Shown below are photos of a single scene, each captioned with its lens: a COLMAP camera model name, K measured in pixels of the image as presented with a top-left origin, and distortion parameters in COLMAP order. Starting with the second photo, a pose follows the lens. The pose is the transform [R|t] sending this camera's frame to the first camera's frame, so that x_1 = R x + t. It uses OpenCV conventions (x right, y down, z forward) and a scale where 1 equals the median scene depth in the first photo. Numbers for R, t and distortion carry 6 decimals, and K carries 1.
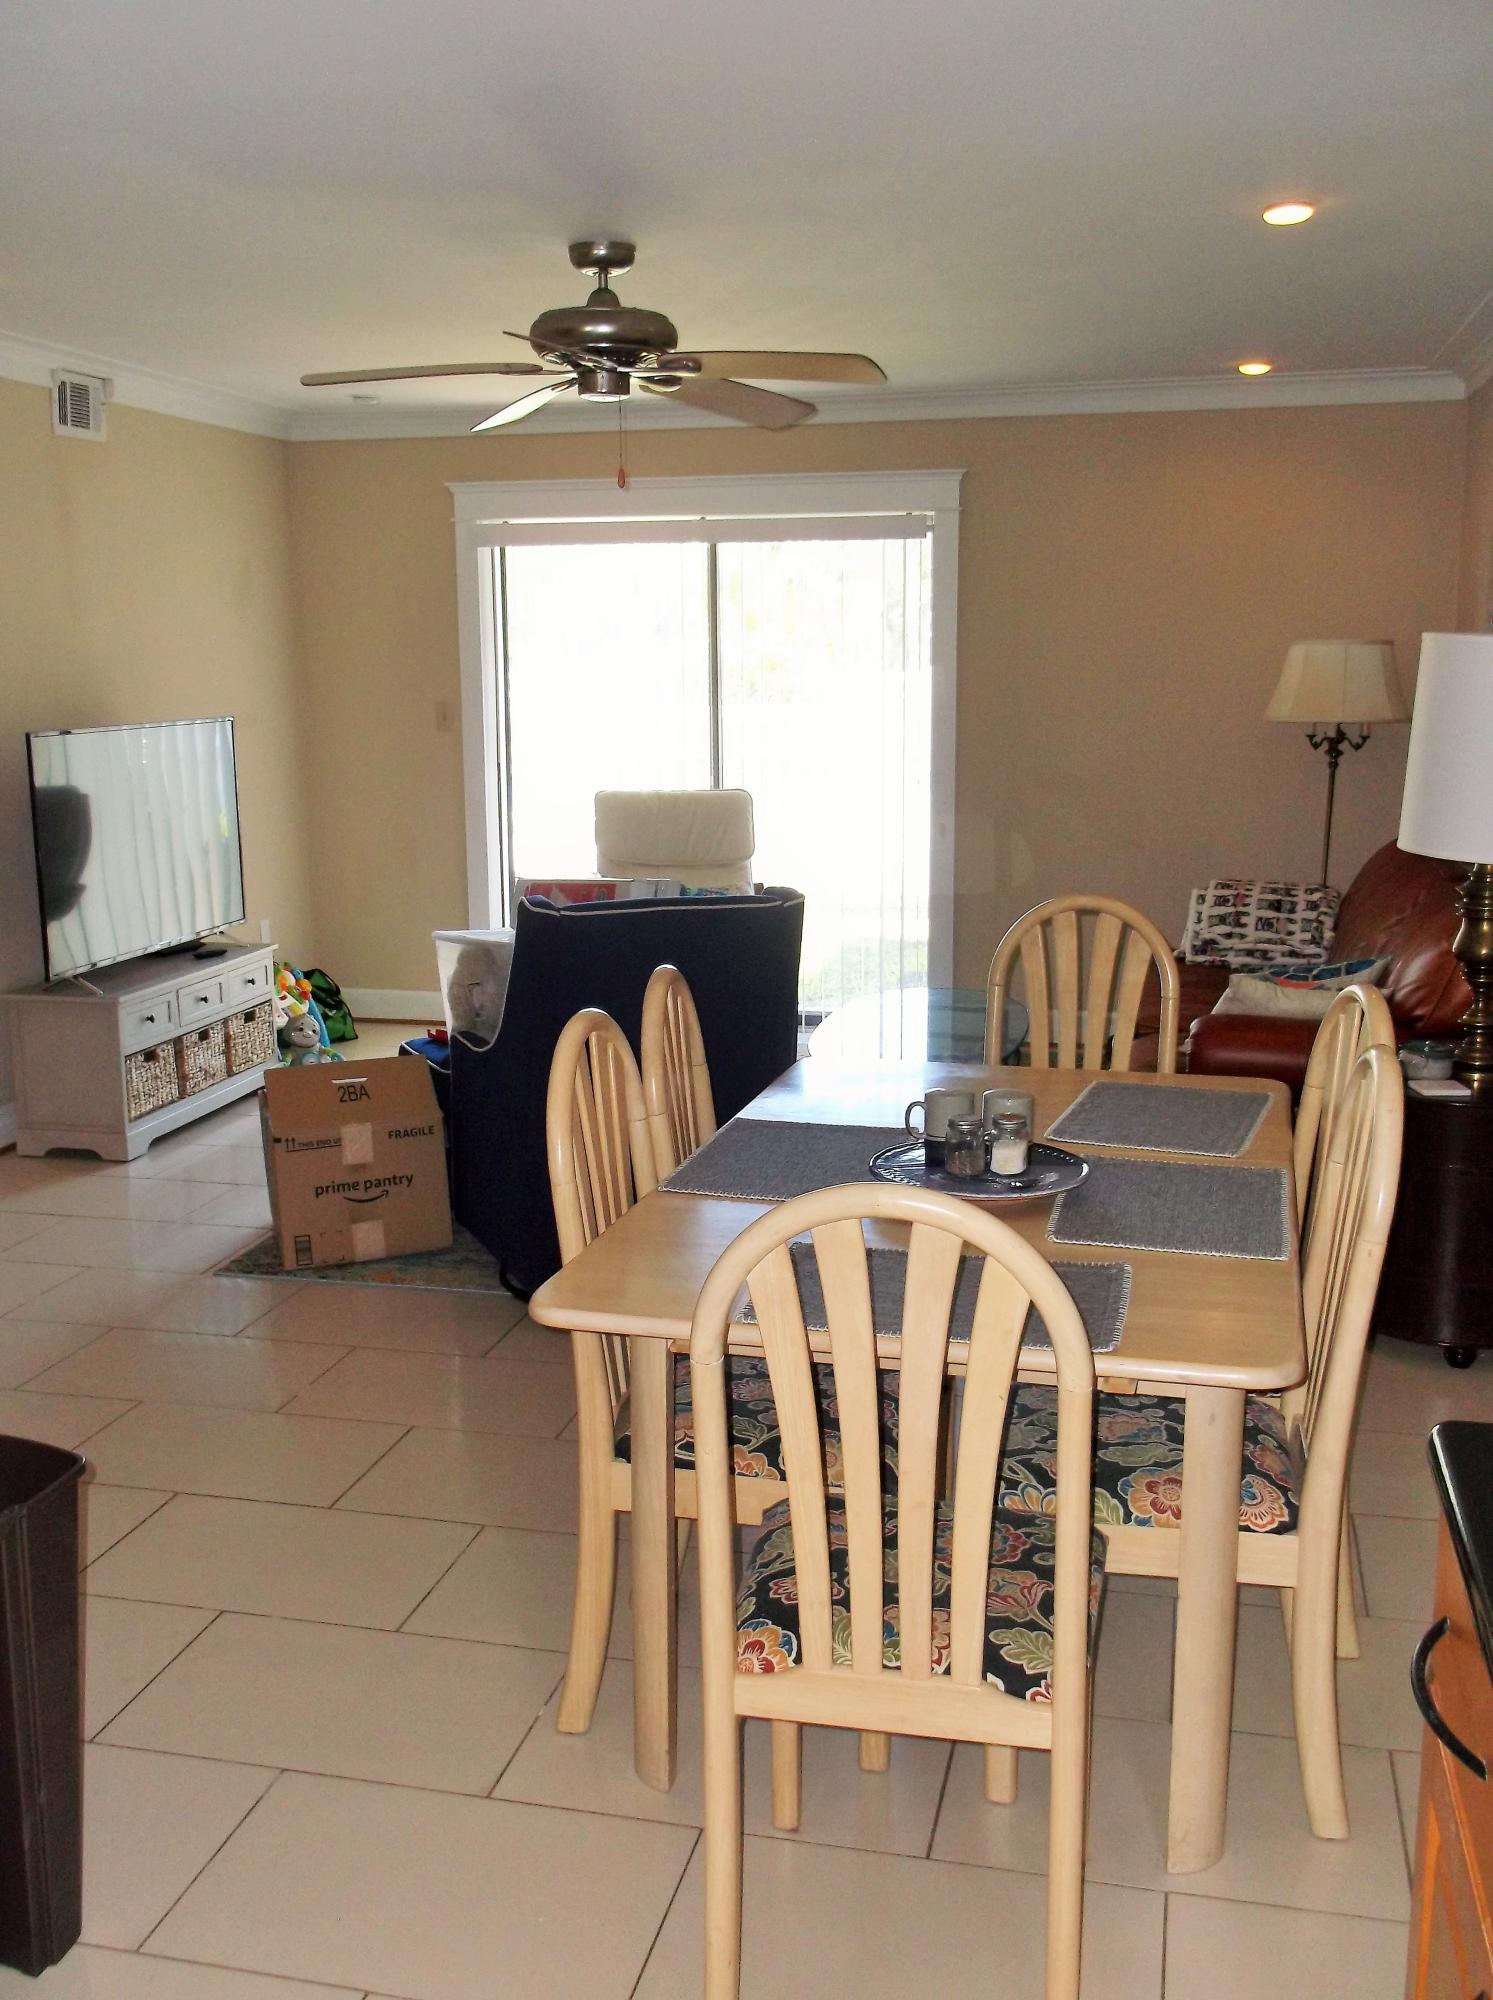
lens RADIAL K [[1958.2, 0, 747.1], [0, 1958.2, 1003.1], [0, 0, 1]] dist [0.004491, 0.000000]
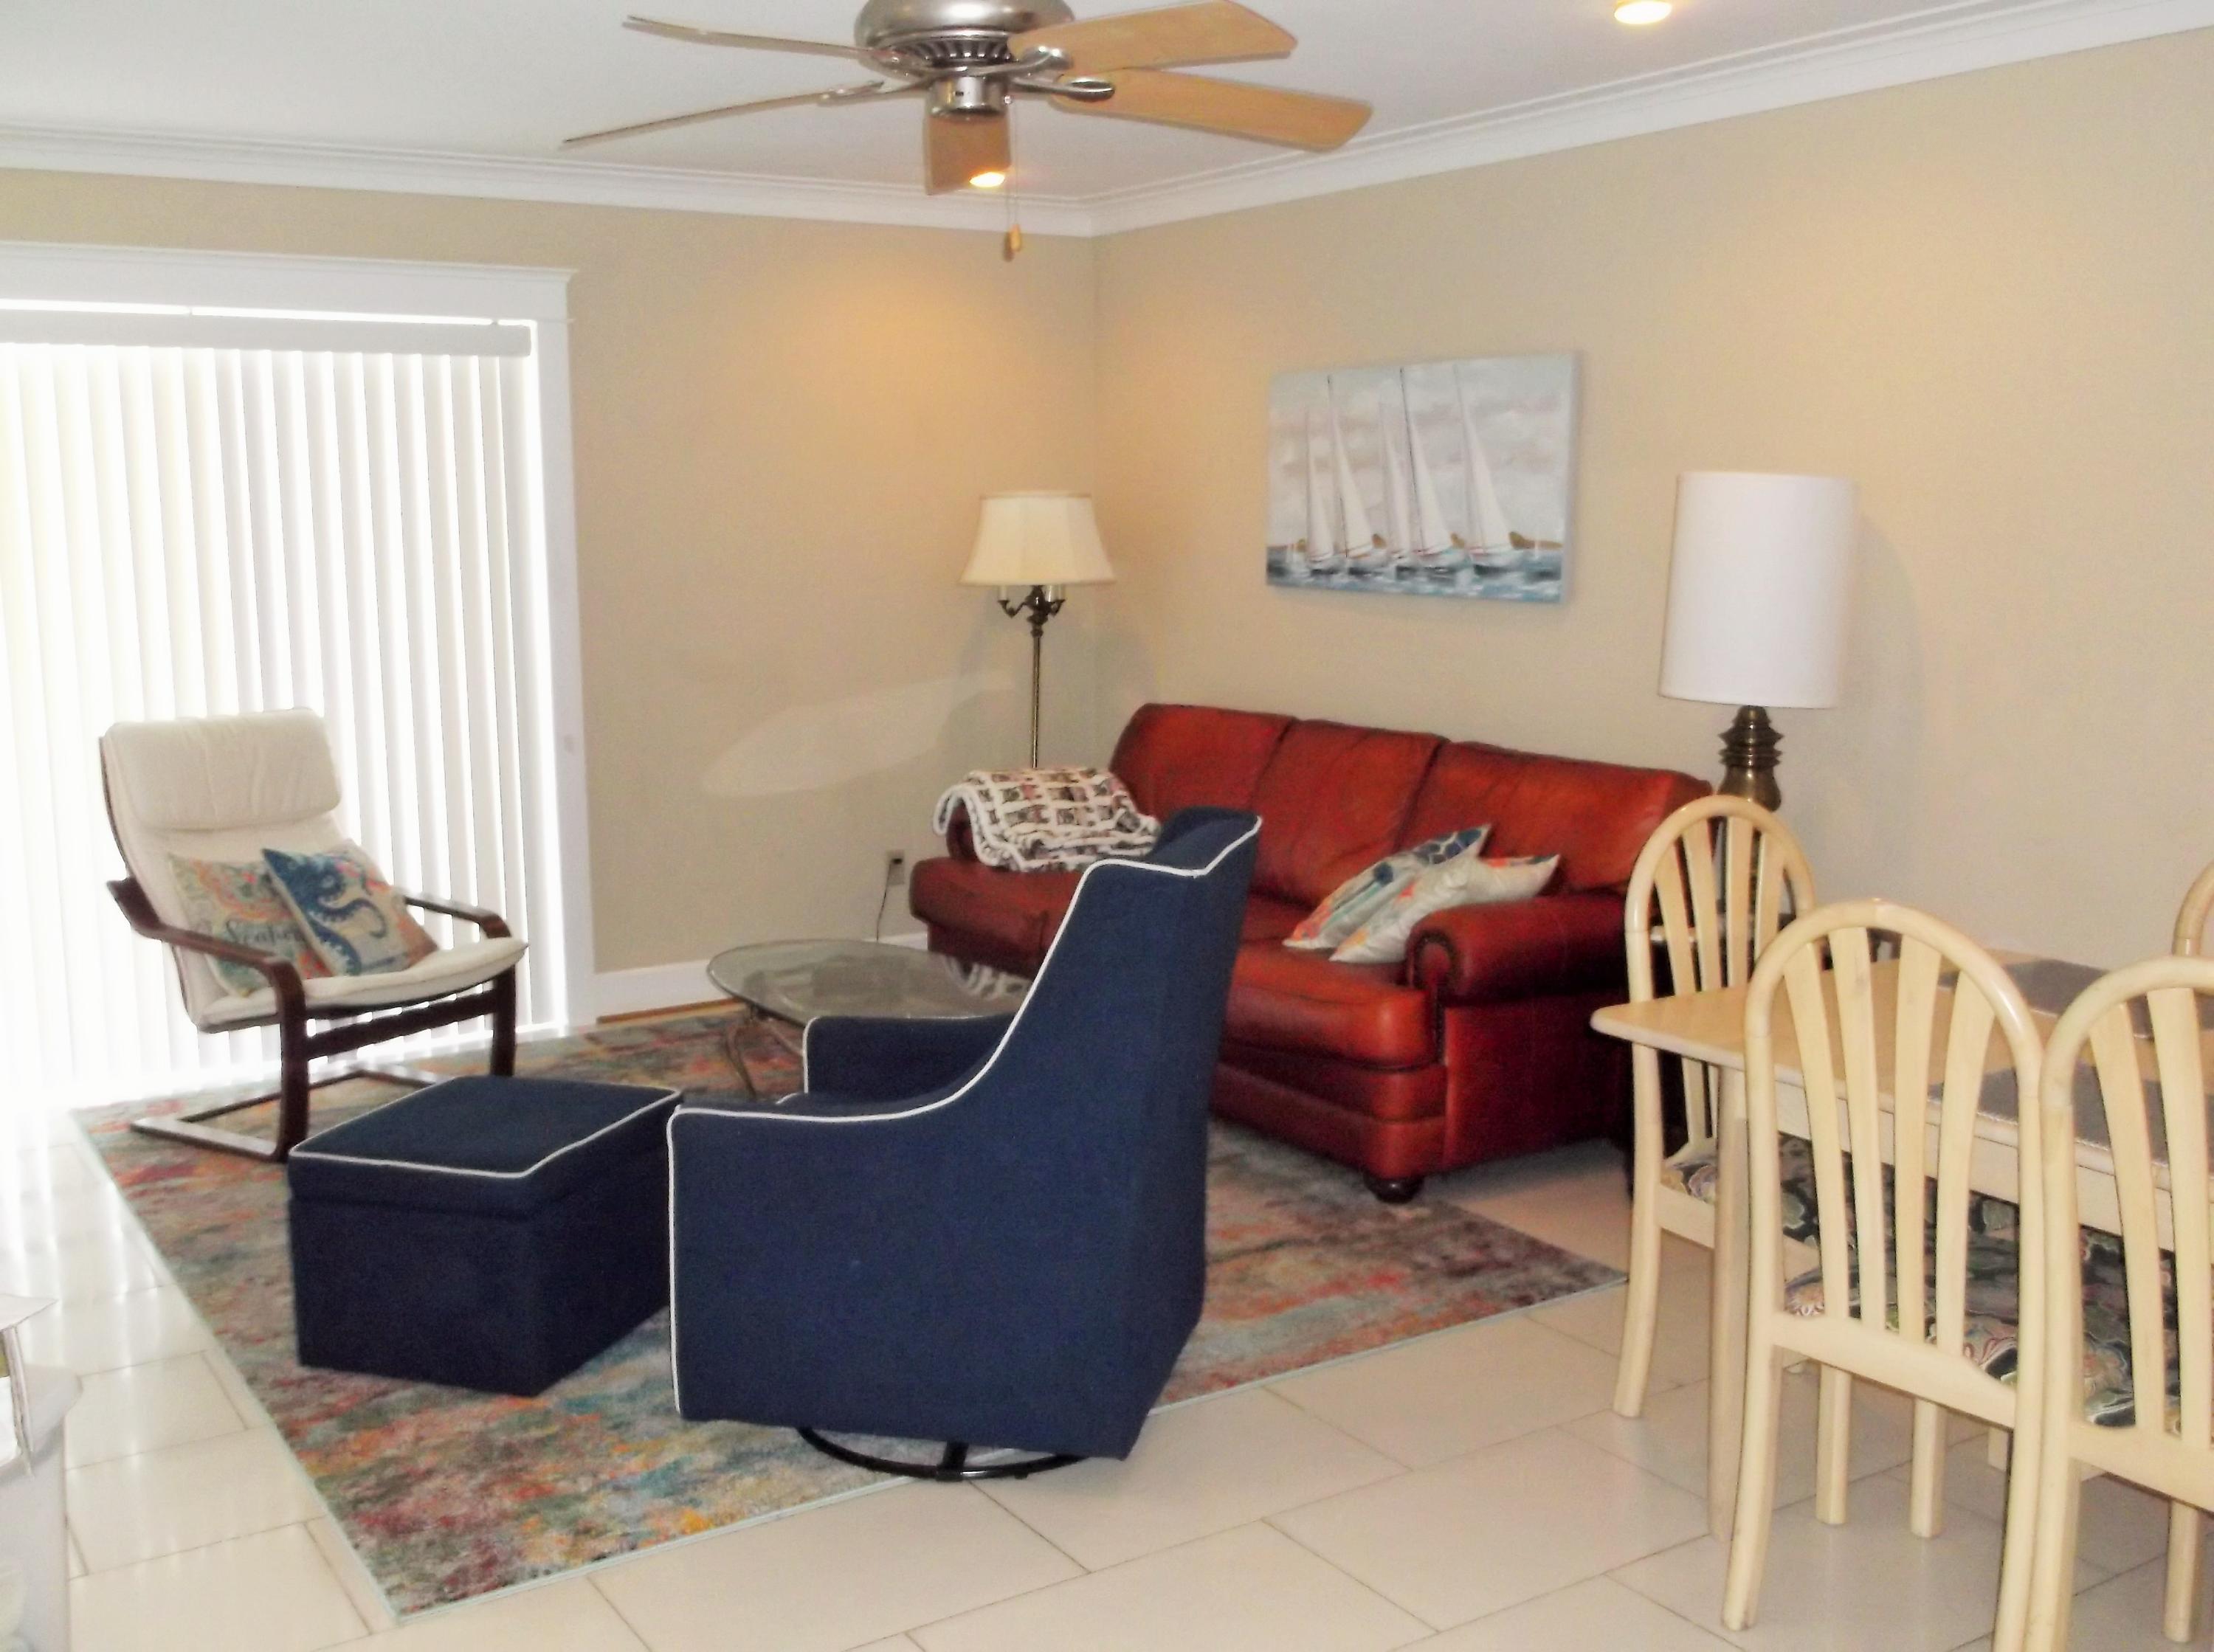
lens RADIAL K [[2167.5, 0, 1109.7], [0, 2167.5, 821.5], [0, 0, 1]] dist [0.004491, 0.000000]
pose [[0.685776, -0.104673, 0.720246, -0.396726], [0.134424, 0.990795, 0.016001, -0.048373], [-0.715291, 0.085845, 0.693534, 0.302999]]
